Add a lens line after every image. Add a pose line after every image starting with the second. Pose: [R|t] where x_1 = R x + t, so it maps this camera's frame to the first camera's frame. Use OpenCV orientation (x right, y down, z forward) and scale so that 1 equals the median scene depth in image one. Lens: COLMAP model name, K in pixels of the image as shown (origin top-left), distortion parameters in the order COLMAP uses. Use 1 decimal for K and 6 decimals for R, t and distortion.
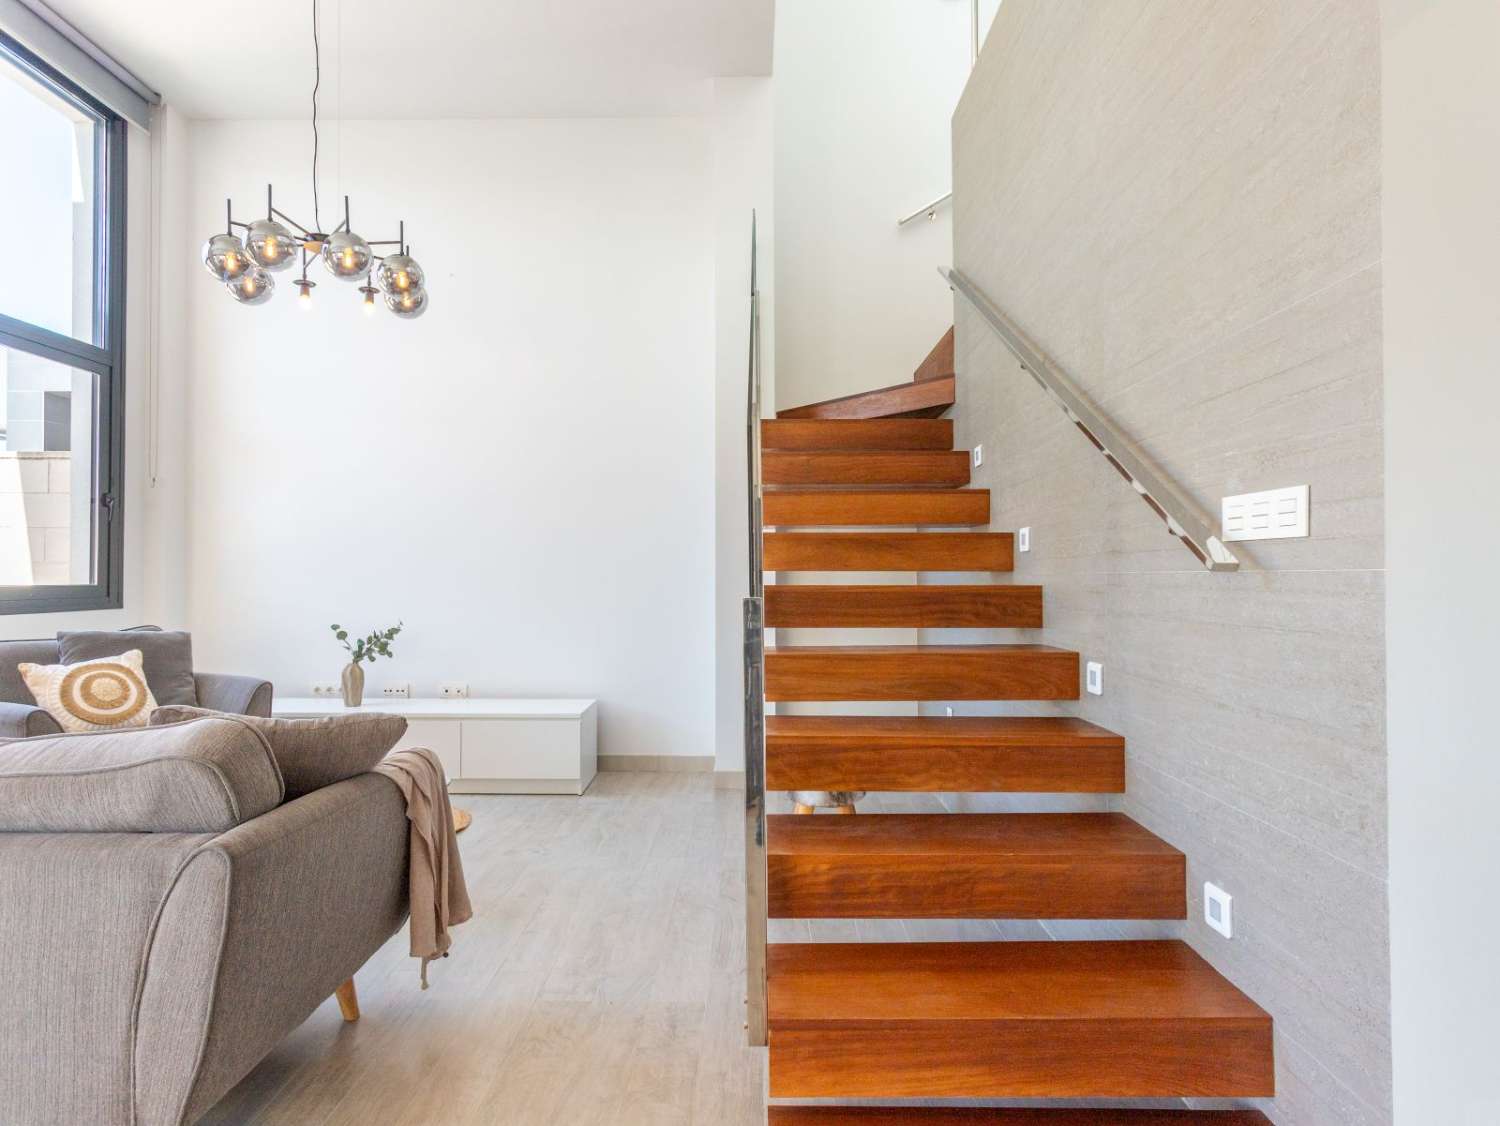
lens RADIAL K [[750.5, 0, 747.4], [0, 750.5, 566.1], [0, 0, 1]] dist [-0.001055, 0.003372]
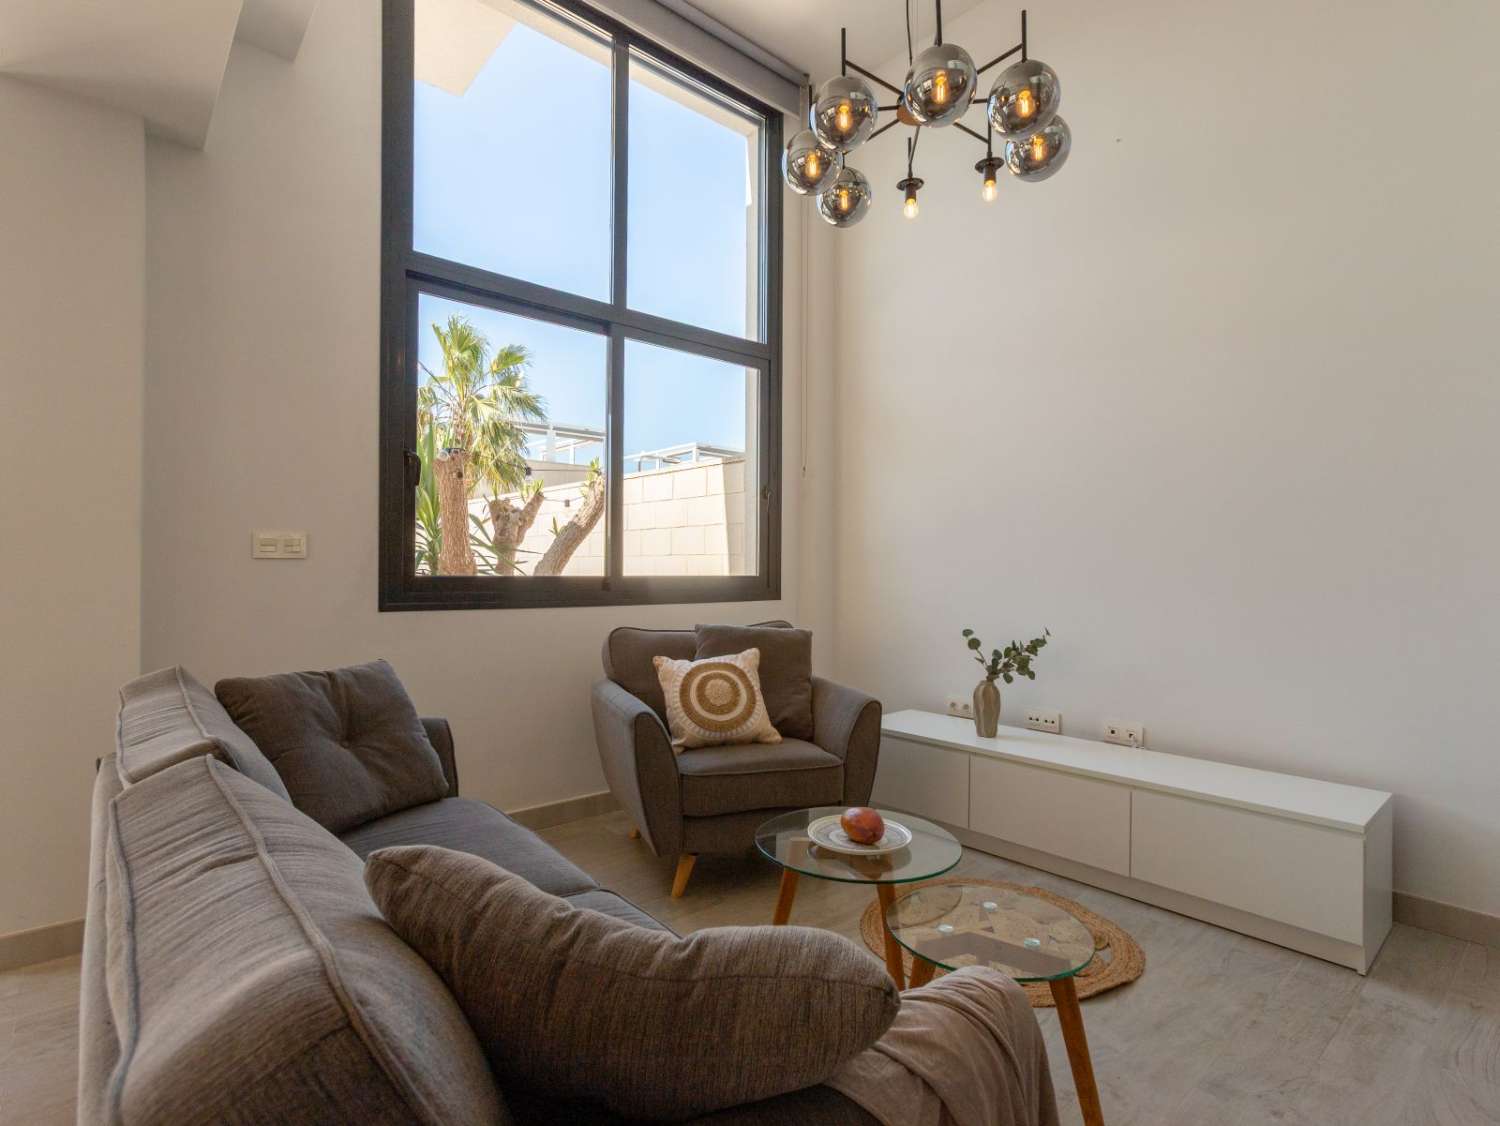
lens RADIAL K [[750.5, 0, 742.7], [0, 750.5, 565.1], [0, 0, 1]] dist [-0.001055, 0.003372]
pose [[0.650022, 0.000331, -0.759916, -0.103889], [0.007072, 0.999954, 0.006484, 0.003055], [0.759883, -0.009589, 0.649989, 0.316805]]
